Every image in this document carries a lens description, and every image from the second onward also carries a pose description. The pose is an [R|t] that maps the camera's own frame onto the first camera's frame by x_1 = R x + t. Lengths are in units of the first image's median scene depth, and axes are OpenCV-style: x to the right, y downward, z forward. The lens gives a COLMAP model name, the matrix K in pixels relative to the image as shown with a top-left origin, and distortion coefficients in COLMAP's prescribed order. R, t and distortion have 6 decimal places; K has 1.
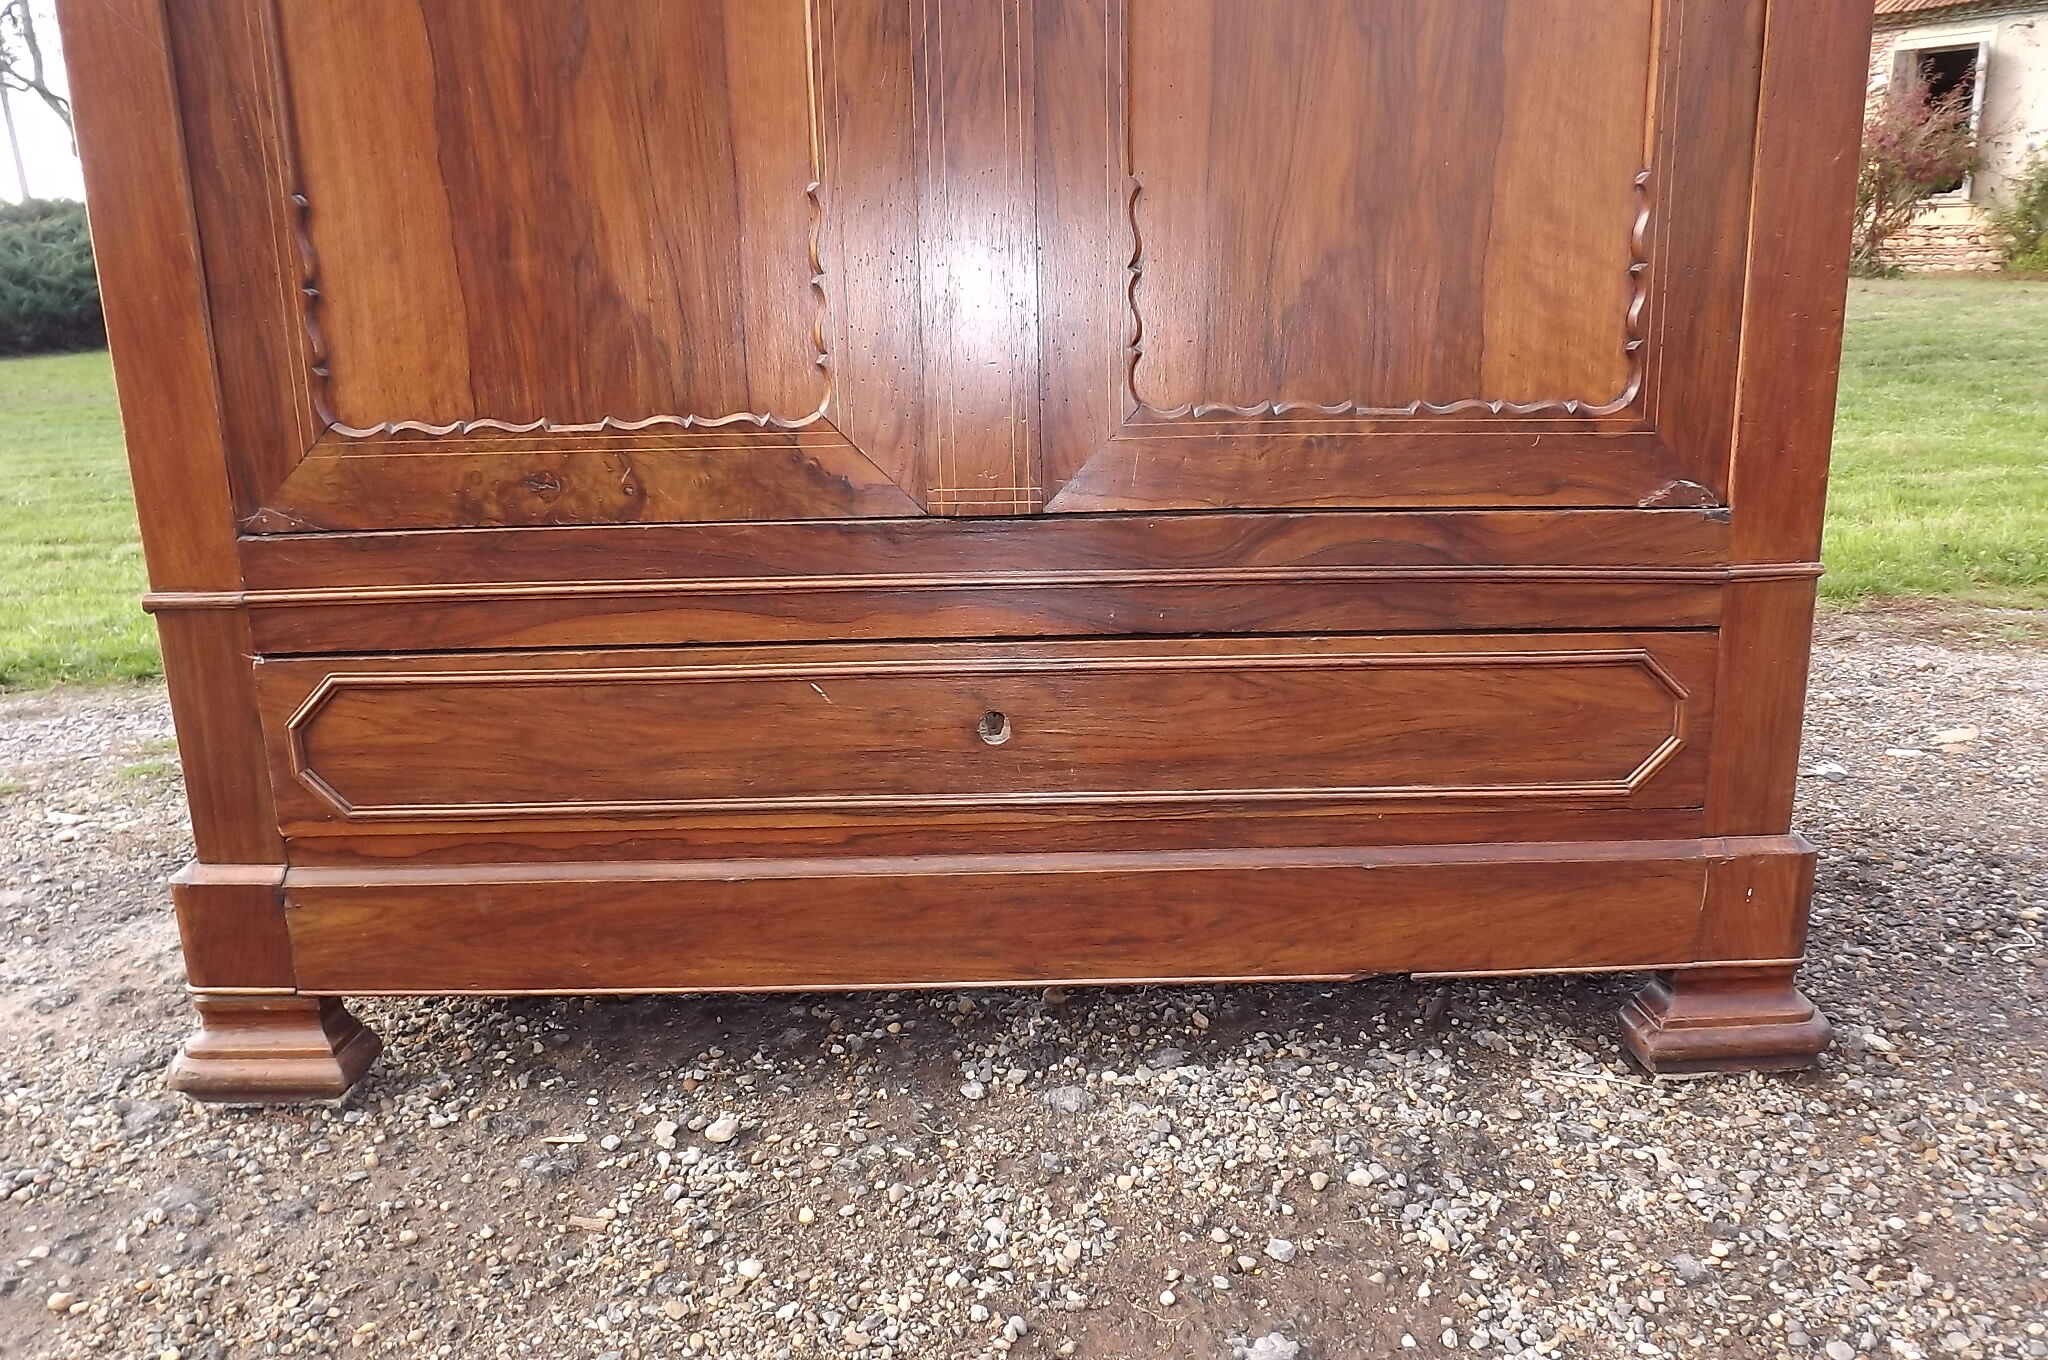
lens RADIAL K [[1480.6, 0, 1033.7], [0, 1480.6, 751.3], [0, 0, 1]] dist [-0.056631, 0.017080]
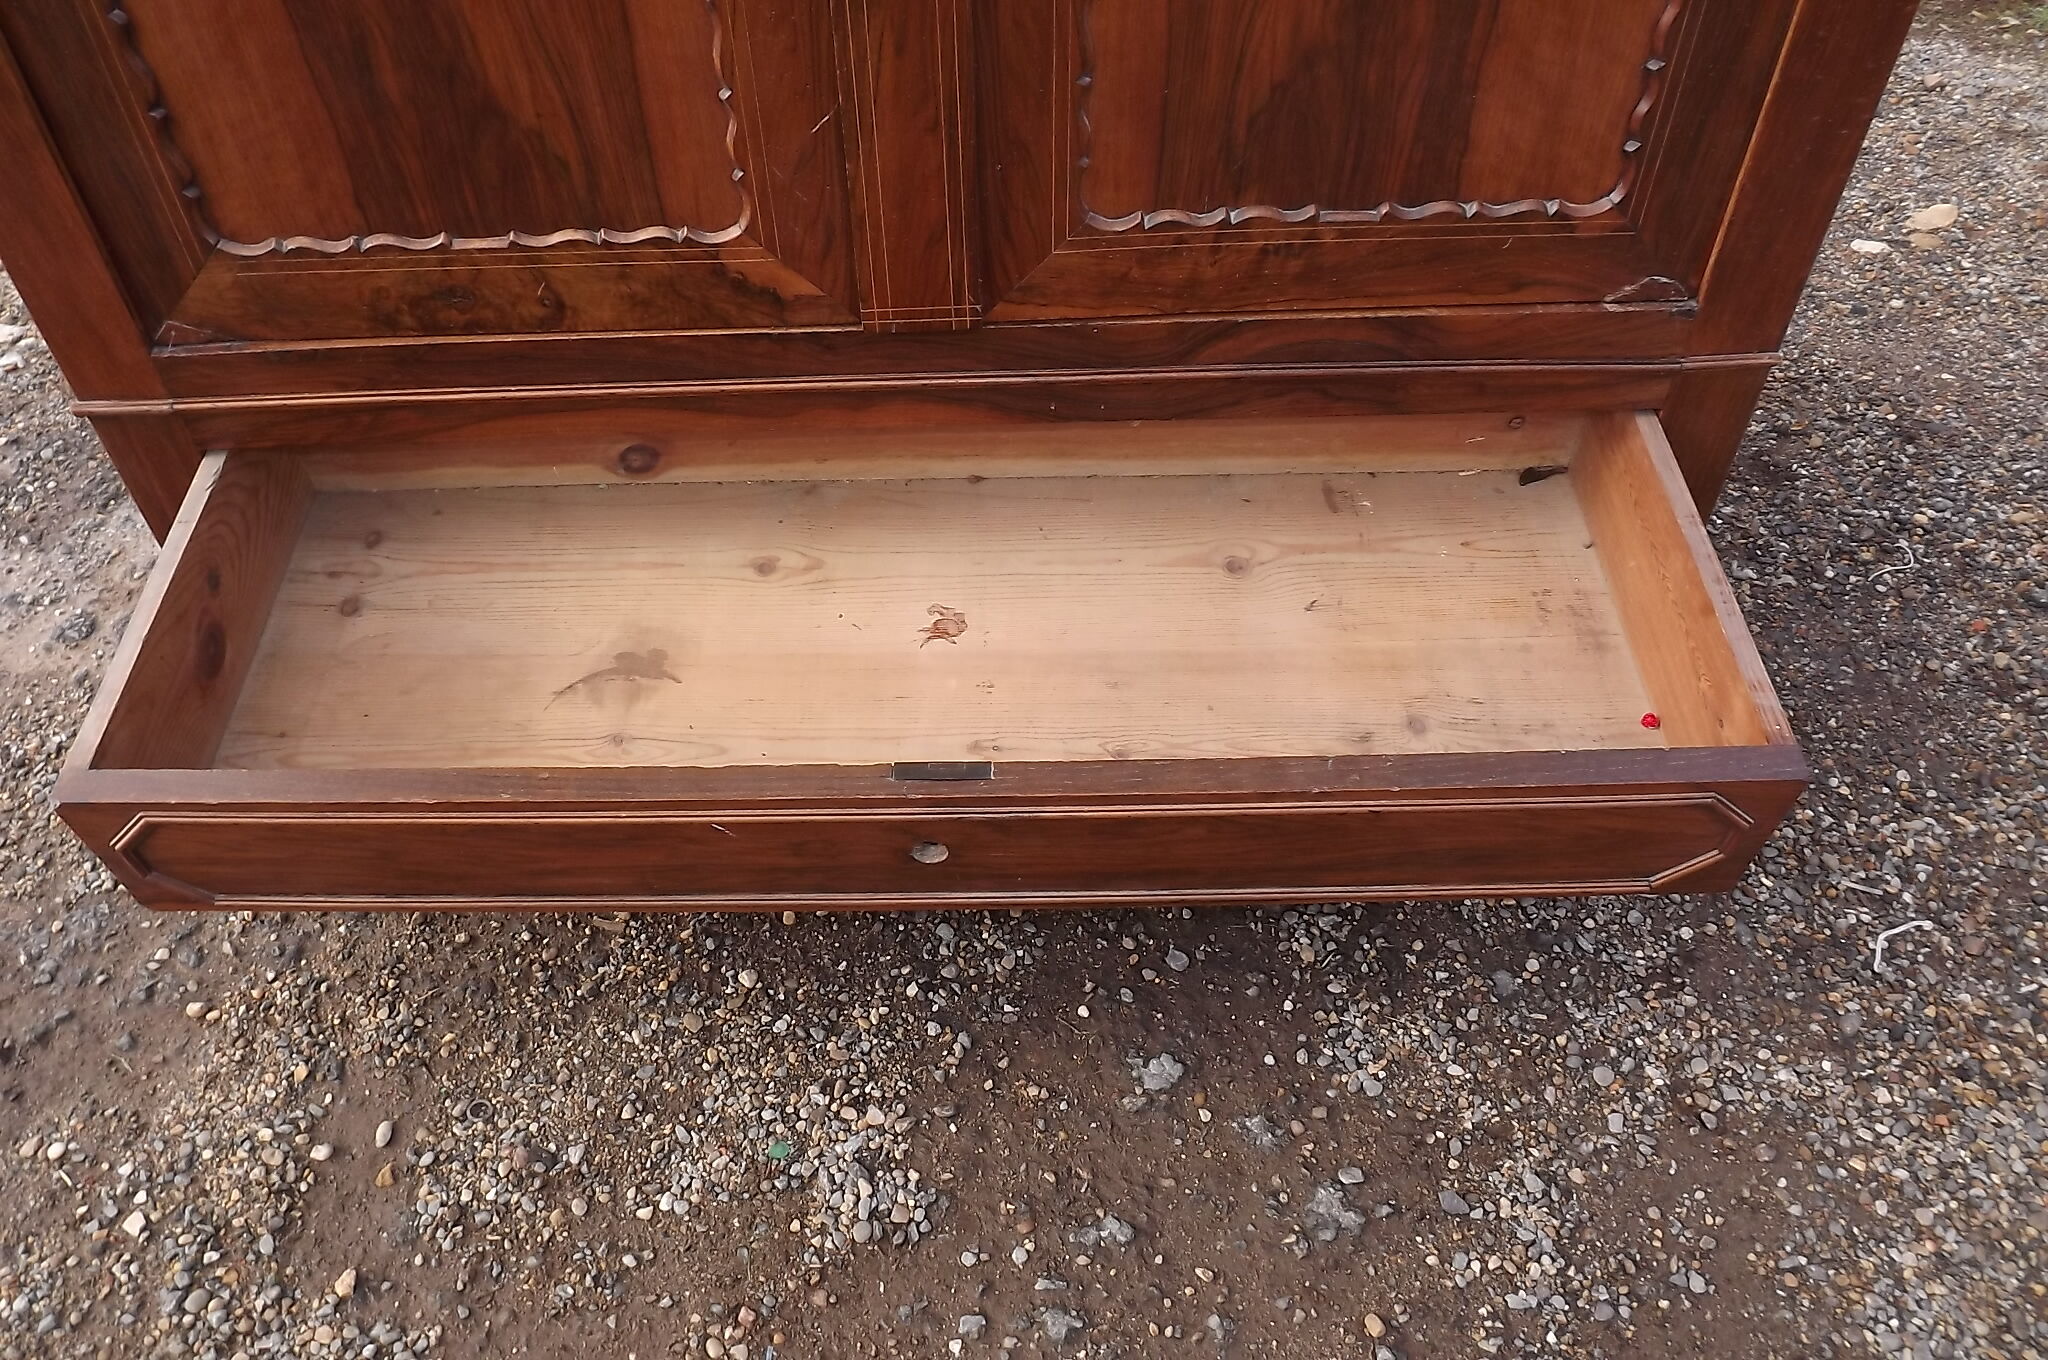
lens RADIAL K [[1480.6, 0, 987.9], [0, 1480.6, 628.6], [0, 0, 1]] dist [-0.056631, 0.017080]
pose [[0.999975, -0.005716, 0.004171, 0.005356], [0.002790, 0.860221, 0.509915, -0.489985], [-0.006502, -0.509890, 0.860215, 0.073684]]
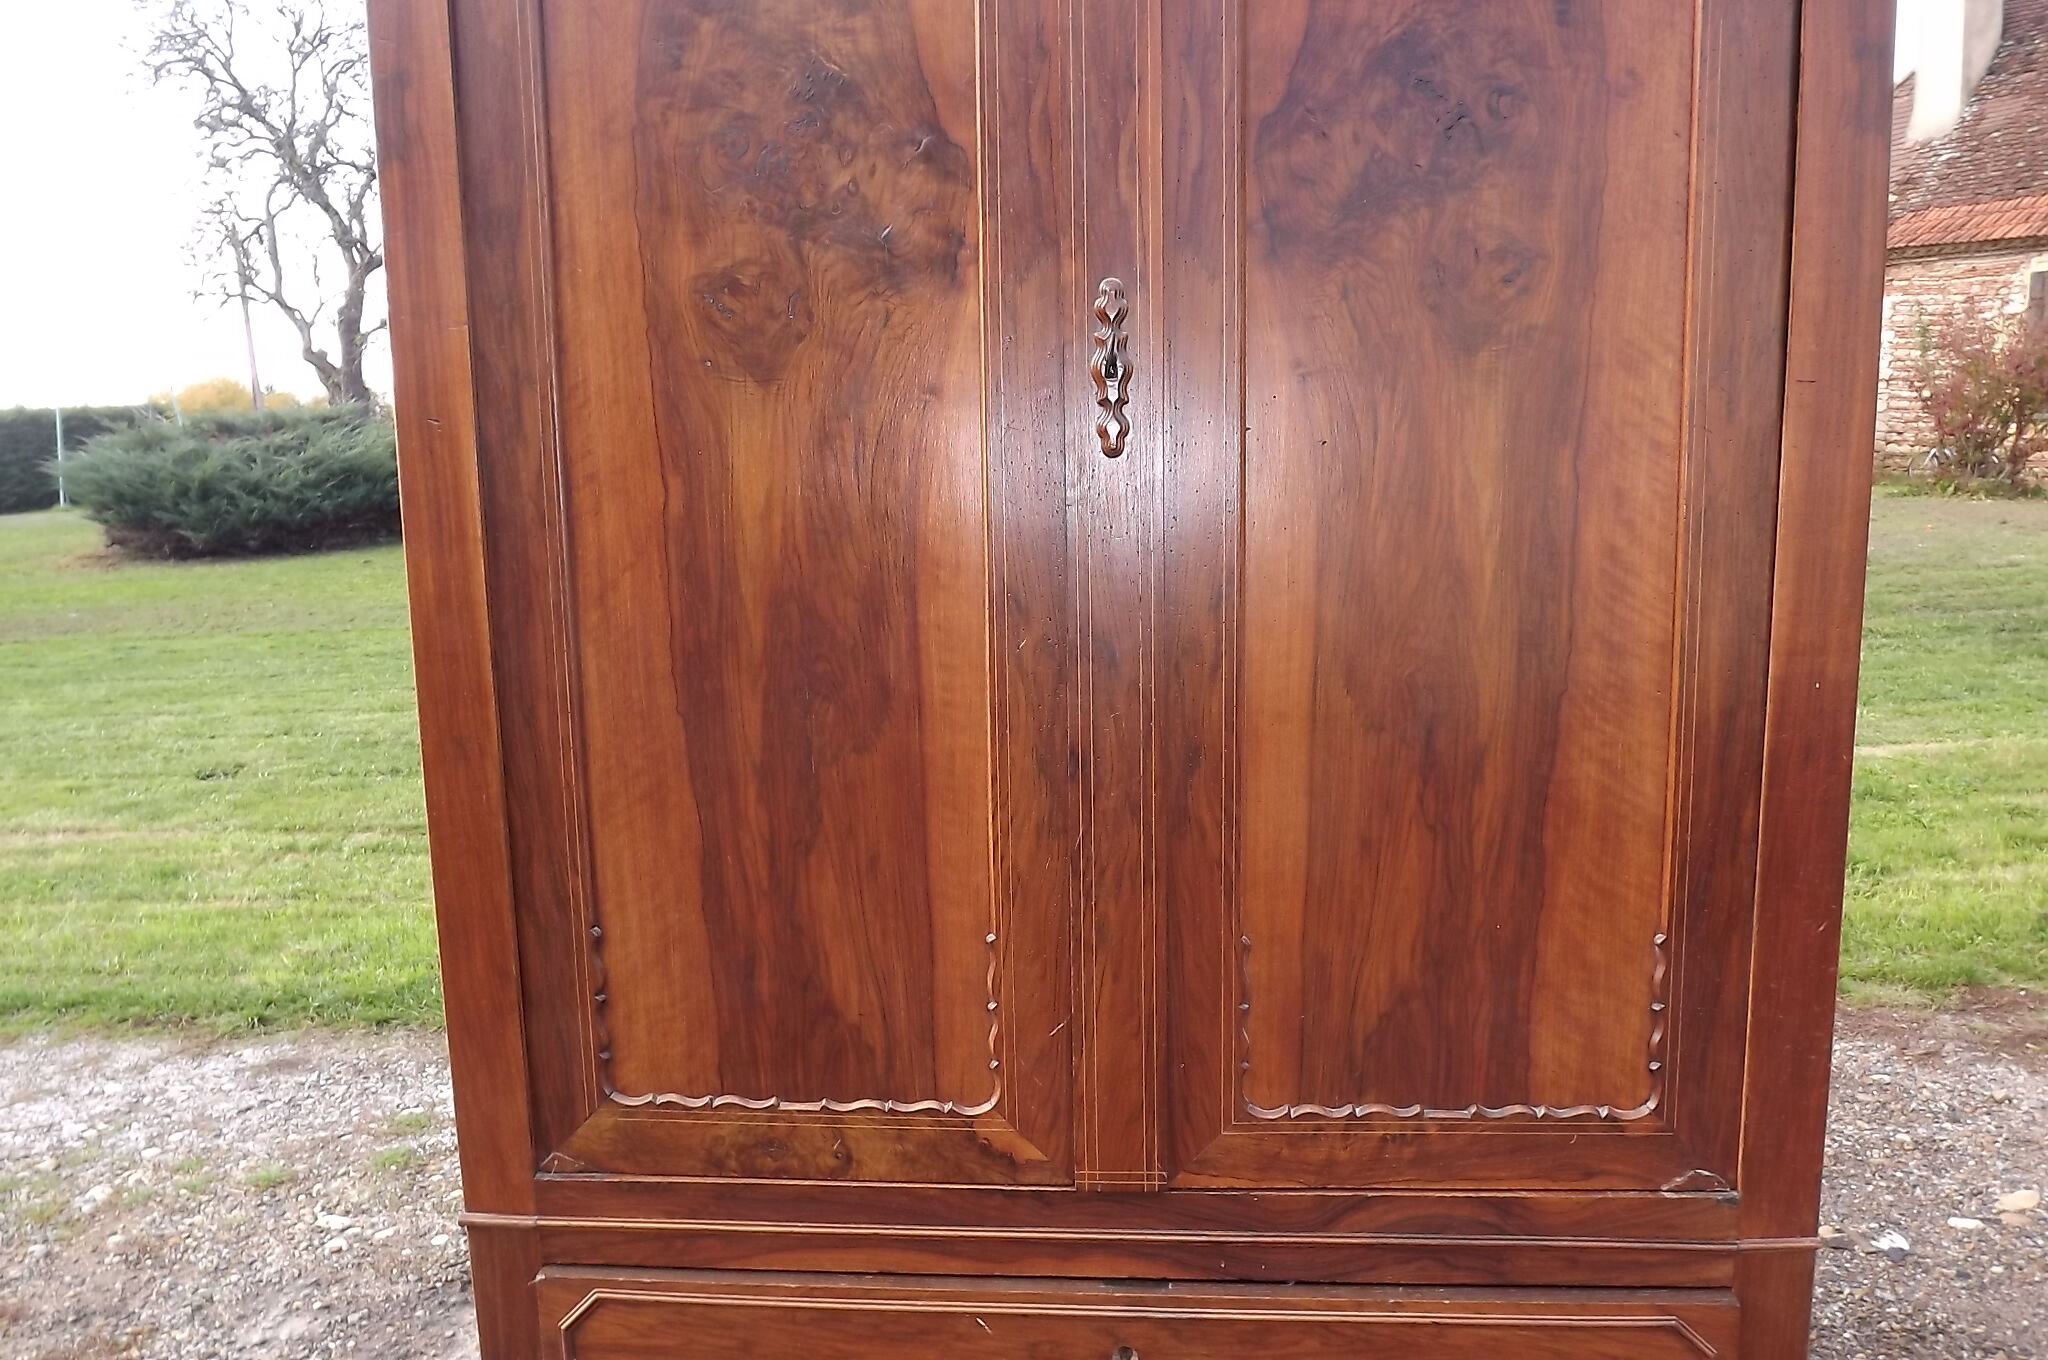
lens RADIAL K [[1480.6, 0, 1063.0], [0, 1480.6, 725.2], [0, 0, 1]] dist [-0.056631, 0.017080]
pose [[0.996775, 0.016895, -0.078443, 0.009534], [-0.025060, 0.994231, -0.104295, -0.426476], [0.076228, 0.105925, 0.991448, -0.283083]]
